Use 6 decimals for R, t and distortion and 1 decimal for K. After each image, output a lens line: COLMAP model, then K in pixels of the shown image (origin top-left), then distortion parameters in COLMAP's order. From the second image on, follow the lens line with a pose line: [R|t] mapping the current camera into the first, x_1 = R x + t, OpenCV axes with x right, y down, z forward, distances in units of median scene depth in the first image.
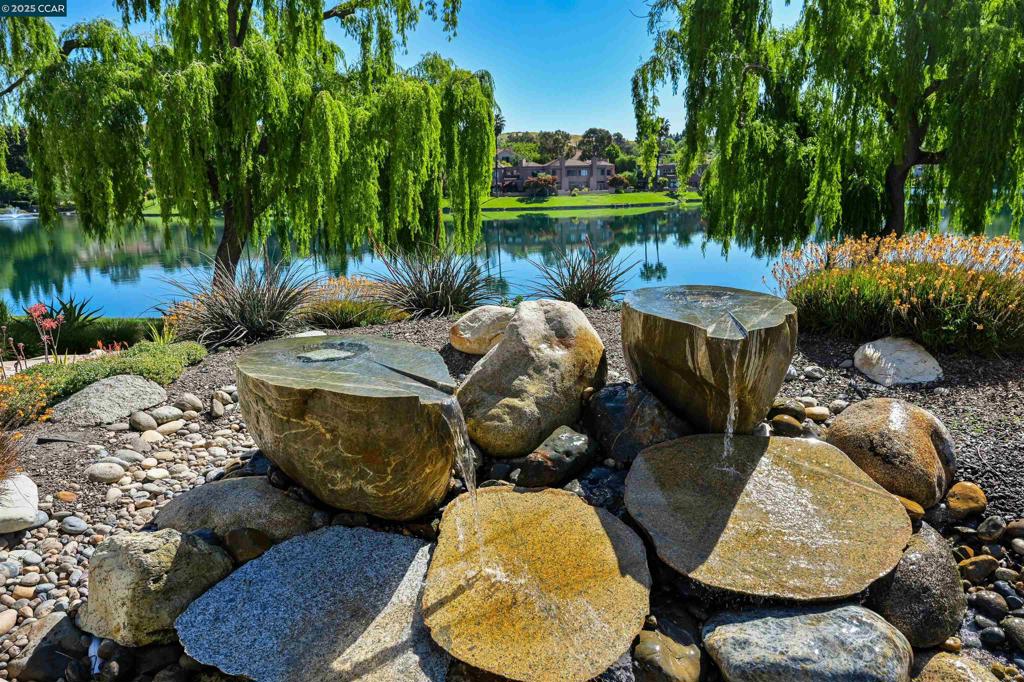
lens RADIAL K [[707.6, 0, 512.0], [0, 707.6, 341.0], [0, 0, 1]] dist [-0.002530, -0.000791]
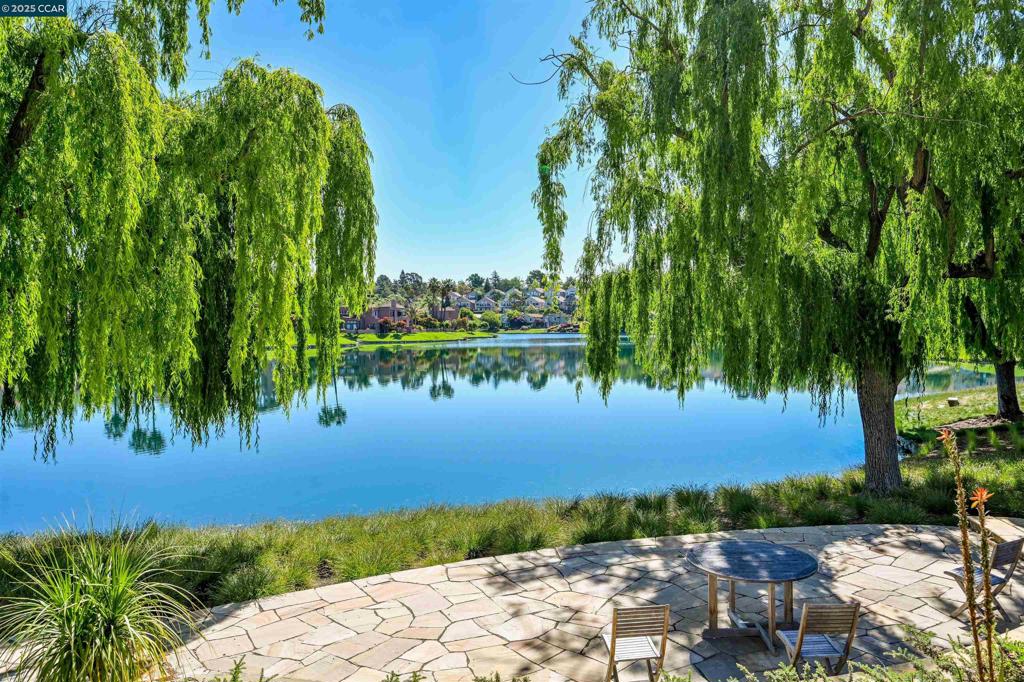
lens RADIAL K [[707.6, 0, 512.0], [0, 707.6, 341.0], [0, 0, 1]] dist [-0.002530, -0.000791]
pose [[0.887279, 0.010863, 0.461104, -0.196394], [0.081399, 0.980343, -0.179727, -0.063425], [-0.453993, 0.197001, 0.868954, 0.453109]]
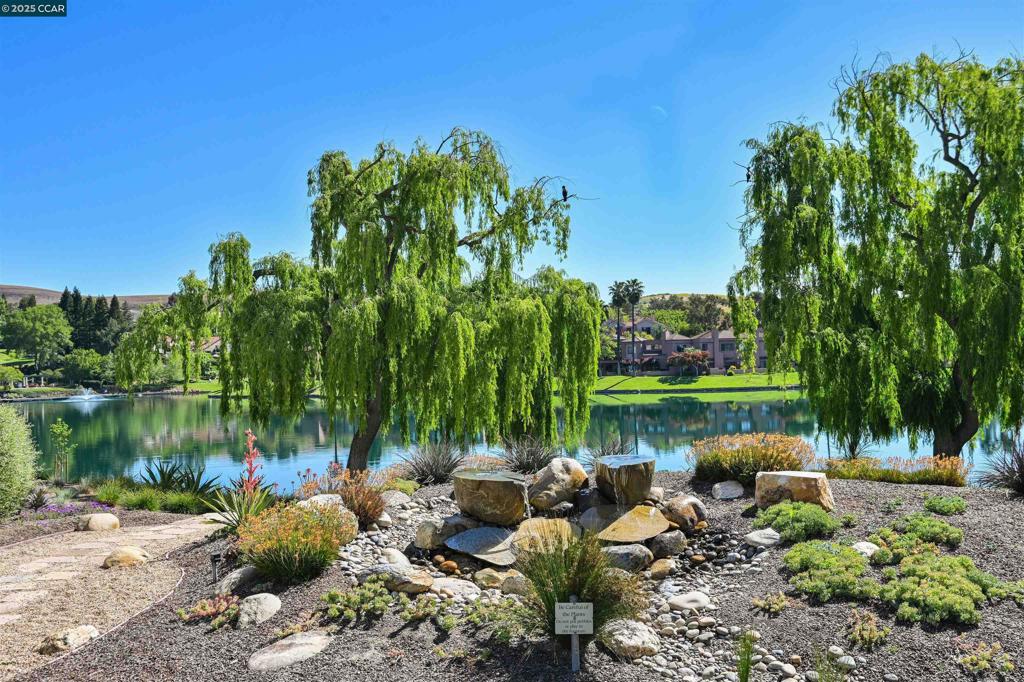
lens RADIAL K [[913.8, 0, 512.0], [0, 913.8, 341.0], [0, 0, 1]] dist [0.010270, 0.002225]
pose [[0.987296, -0.007680, -0.158706, 0.069934], [-0.029752, 0.972229, -0.232131, 0.055031], [0.156081, 0.233904, 0.959650, -0.419986]]
